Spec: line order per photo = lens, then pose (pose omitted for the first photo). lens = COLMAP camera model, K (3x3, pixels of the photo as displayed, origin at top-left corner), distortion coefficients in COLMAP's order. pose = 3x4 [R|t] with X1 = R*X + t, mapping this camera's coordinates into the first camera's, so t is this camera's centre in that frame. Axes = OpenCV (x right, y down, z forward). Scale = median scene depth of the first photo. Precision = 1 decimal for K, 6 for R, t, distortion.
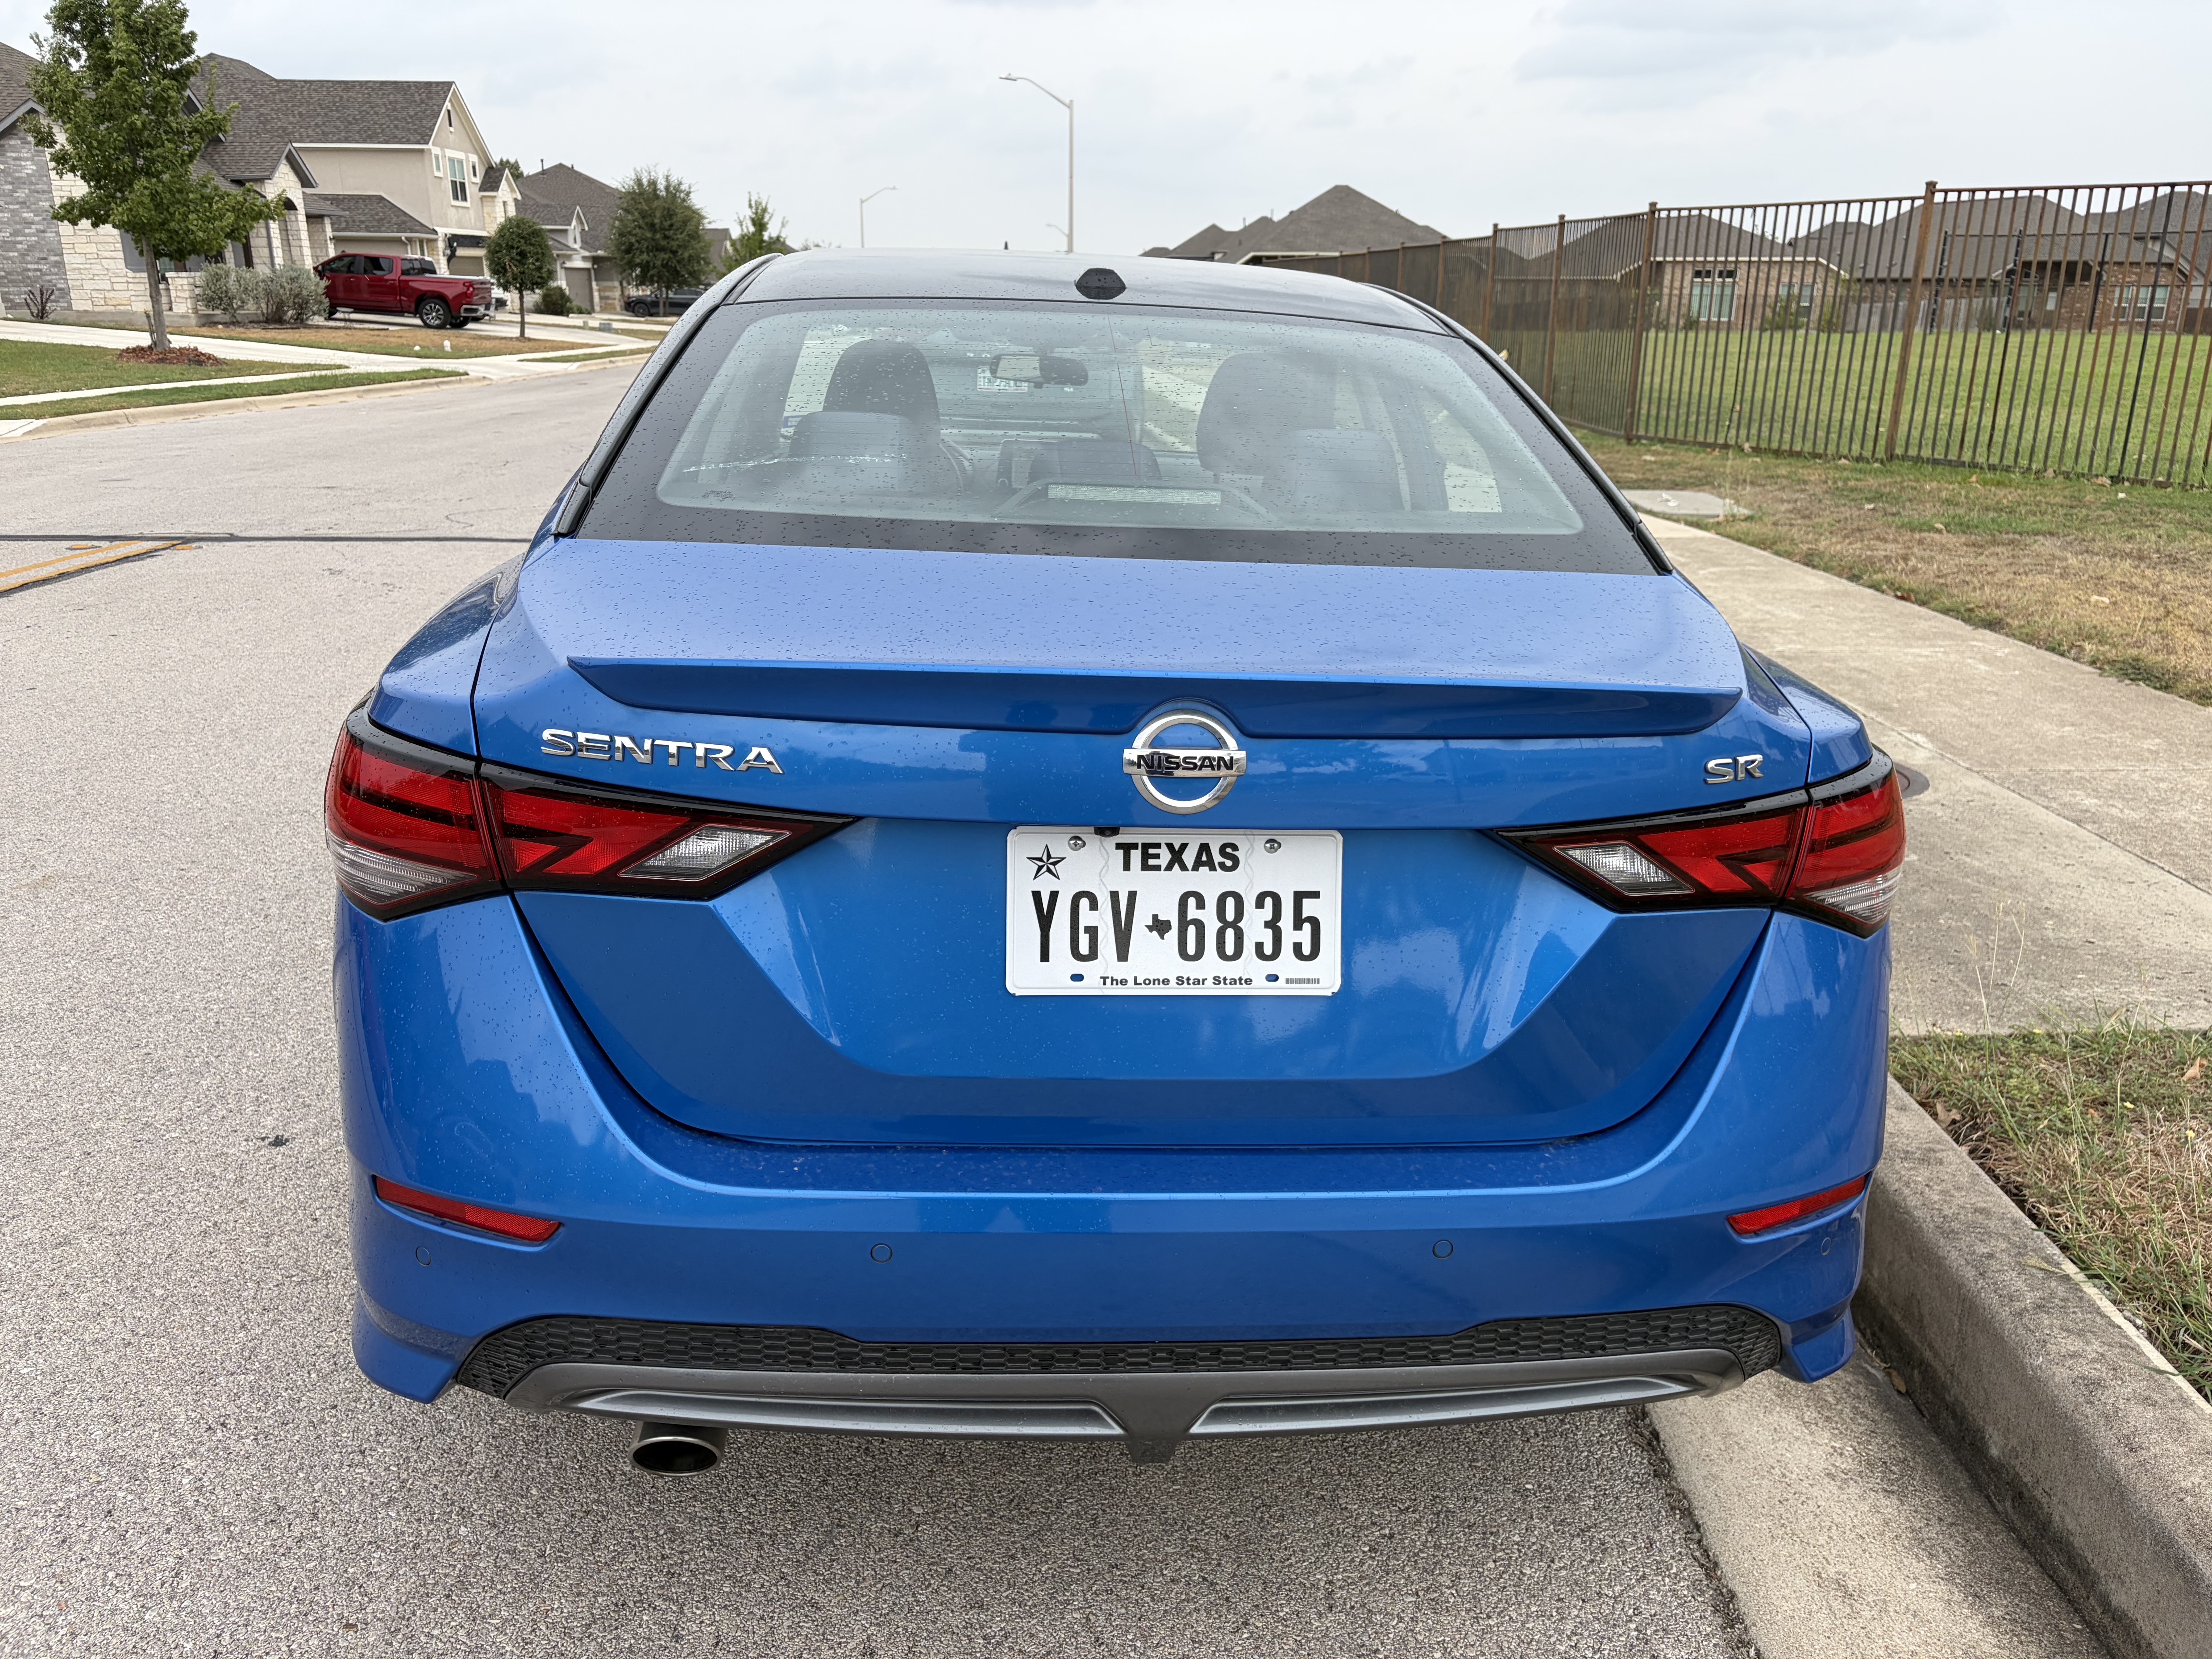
lens RADIAL K [[1666.7, 0, 1117.6], [0, 1666.7, 835.4], [0, 0, 1]] dist [0.056572, -0.064007]
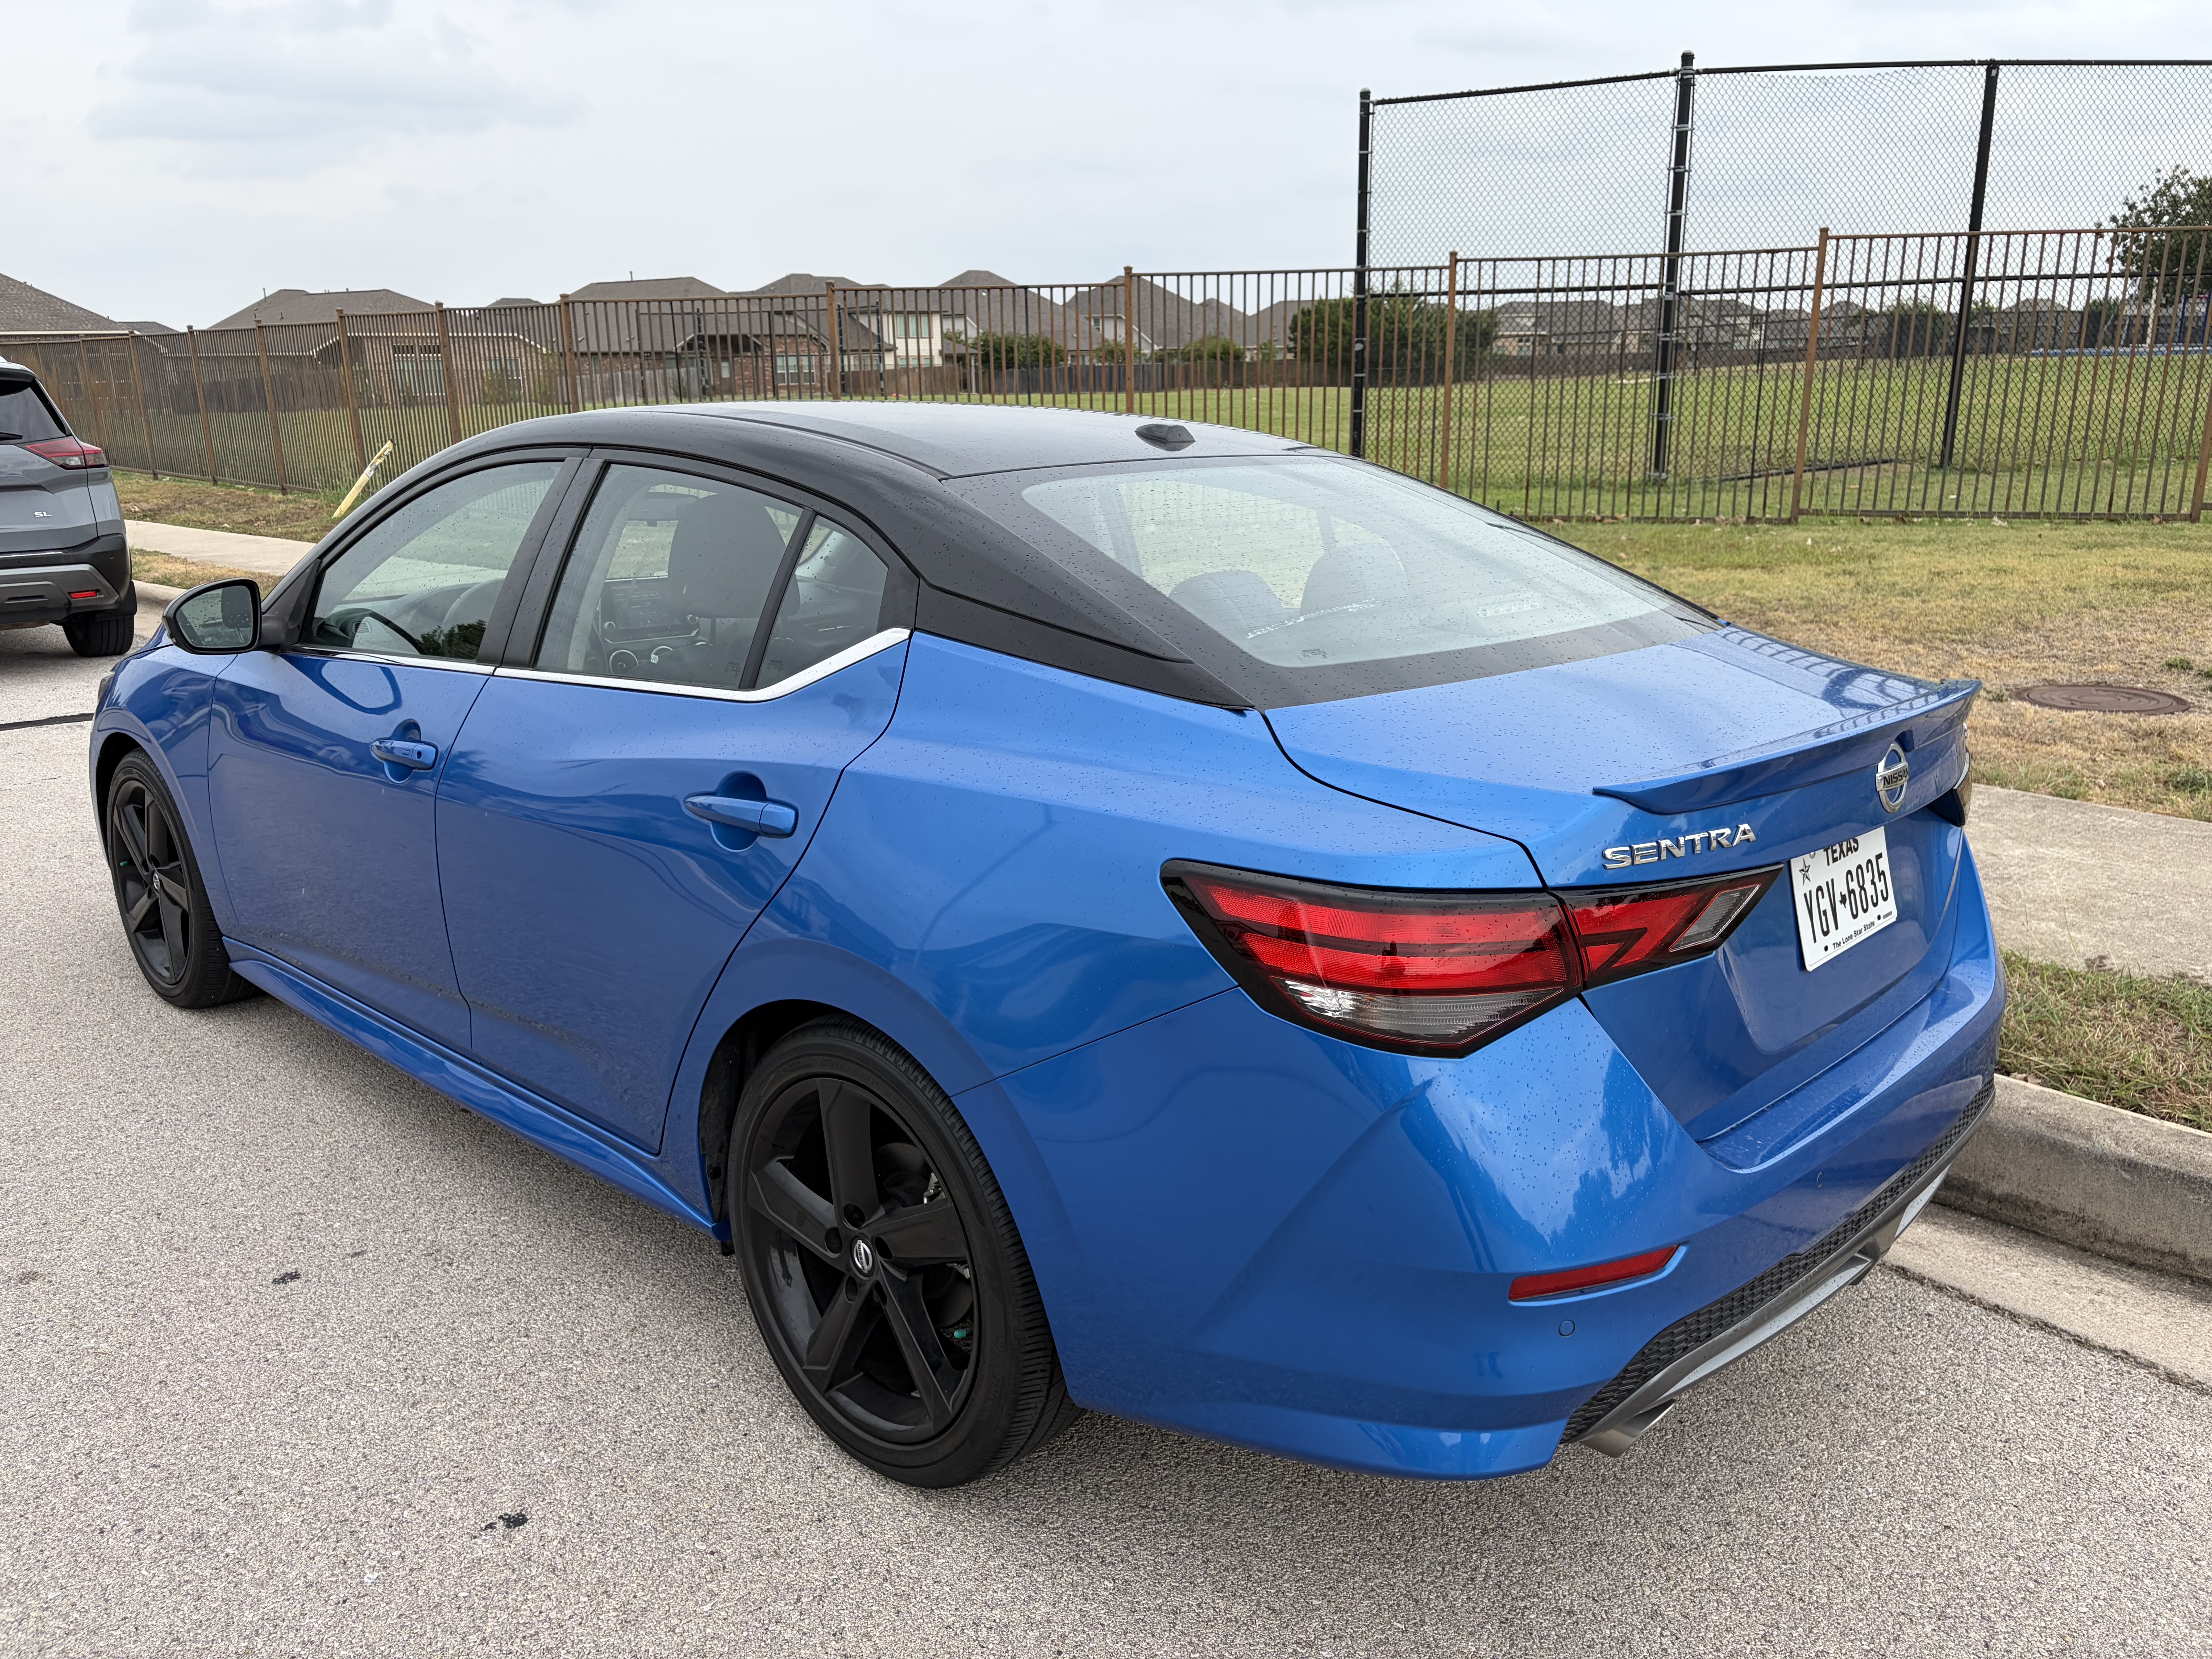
lens RADIAL K [[1683.2, 0, 1124.5], [0, 1683.2, 828.7], [0, 0, 1]] dist [0.030173, -0.040300]
pose [[0.746259, -0.199088, 0.635186, -1.324303], [0.226840, 0.973170, 0.038517, -0.196750], [-0.625812, 0.115342, 0.771398, 0.266001]]
